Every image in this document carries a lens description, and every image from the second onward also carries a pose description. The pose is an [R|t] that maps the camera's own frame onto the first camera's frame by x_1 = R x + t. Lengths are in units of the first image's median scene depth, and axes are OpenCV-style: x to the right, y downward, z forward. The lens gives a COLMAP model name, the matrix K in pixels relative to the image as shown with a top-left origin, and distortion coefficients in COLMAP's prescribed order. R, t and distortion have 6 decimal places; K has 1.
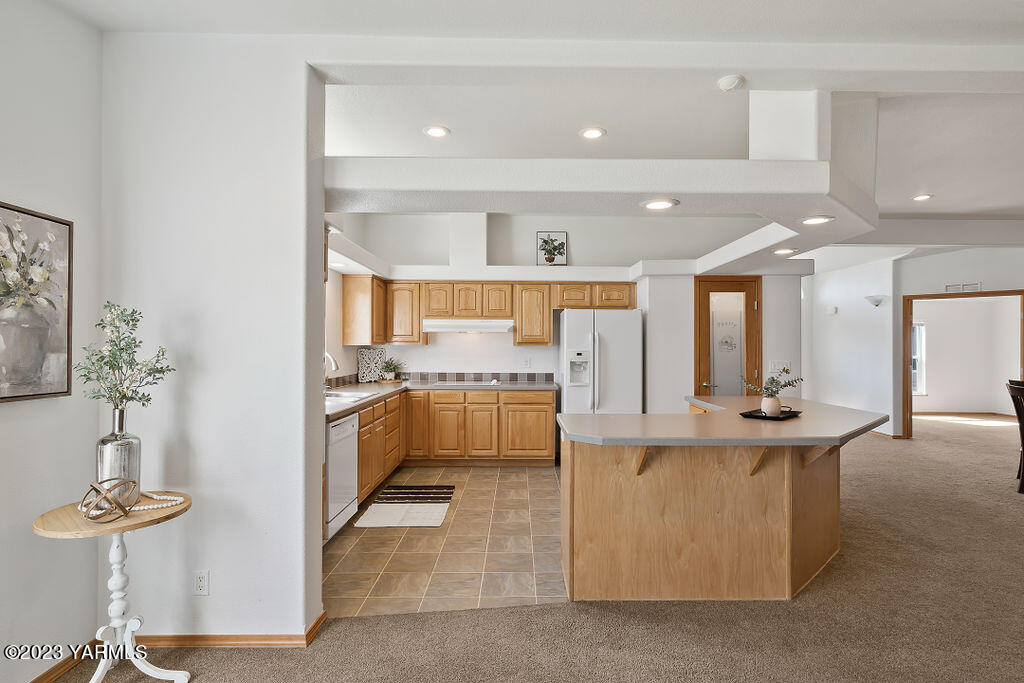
lens RADIAL K [[532.4, 0, 514.3], [0, 532.4, 341.0], [0, 0, 1]] dist [-0.001199, 0.001652]
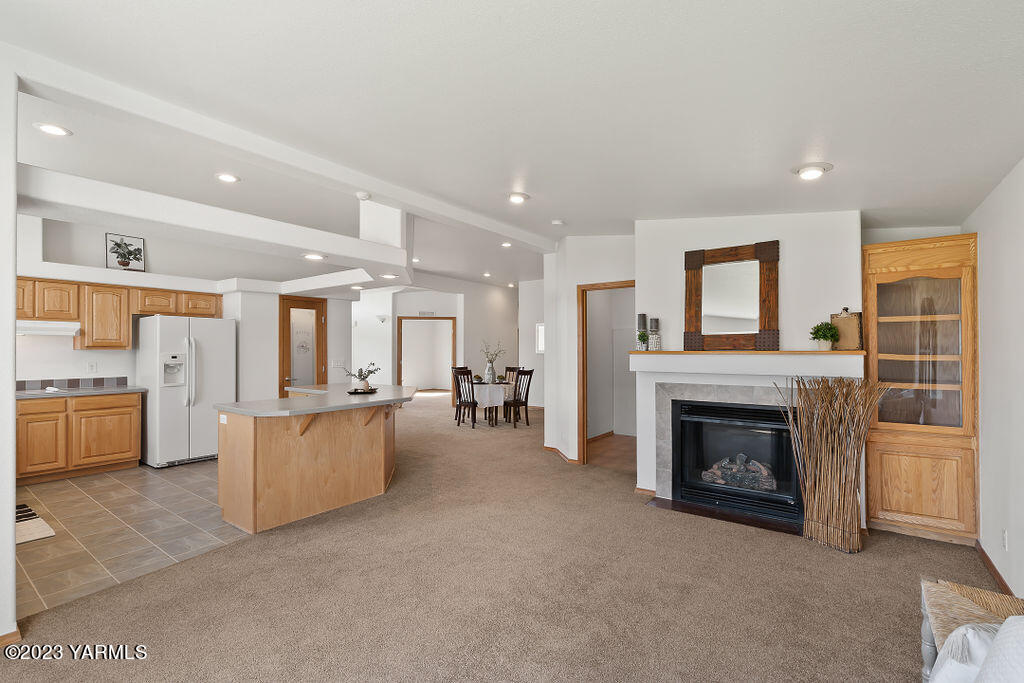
lens RADIAL K [[463.0, 0, 513.1], [0, 463.0, 344.7], [0, 0, 1]] dist [0.002181, -0.000260]
pose [[0.600635, 0.003730, 0.799515, -0.212031], [-0.003914, 0.999991, -0.001725, -0.001928], [-0.799514, -0.002094, 0.600644, -0.121346]]
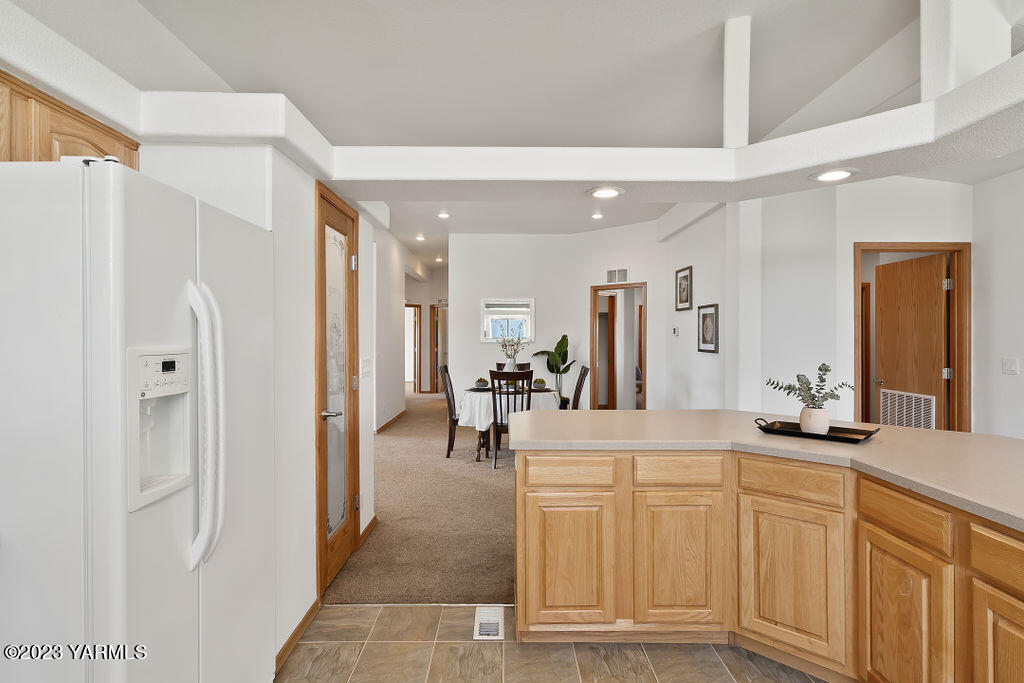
lens RADIAL K [[532.4, 0, 511.0], [0, 532.4, 338.8], [0, 0, 1]] dist [-0.001199, 0.001652]
pose [[-0.004936, -0.005010, 0.999975, -0.116835], [-0.002747, 0.999984, 0.004997, 0.011842], [-0.999984, -0.002722, -0.004950, 0.814249]]
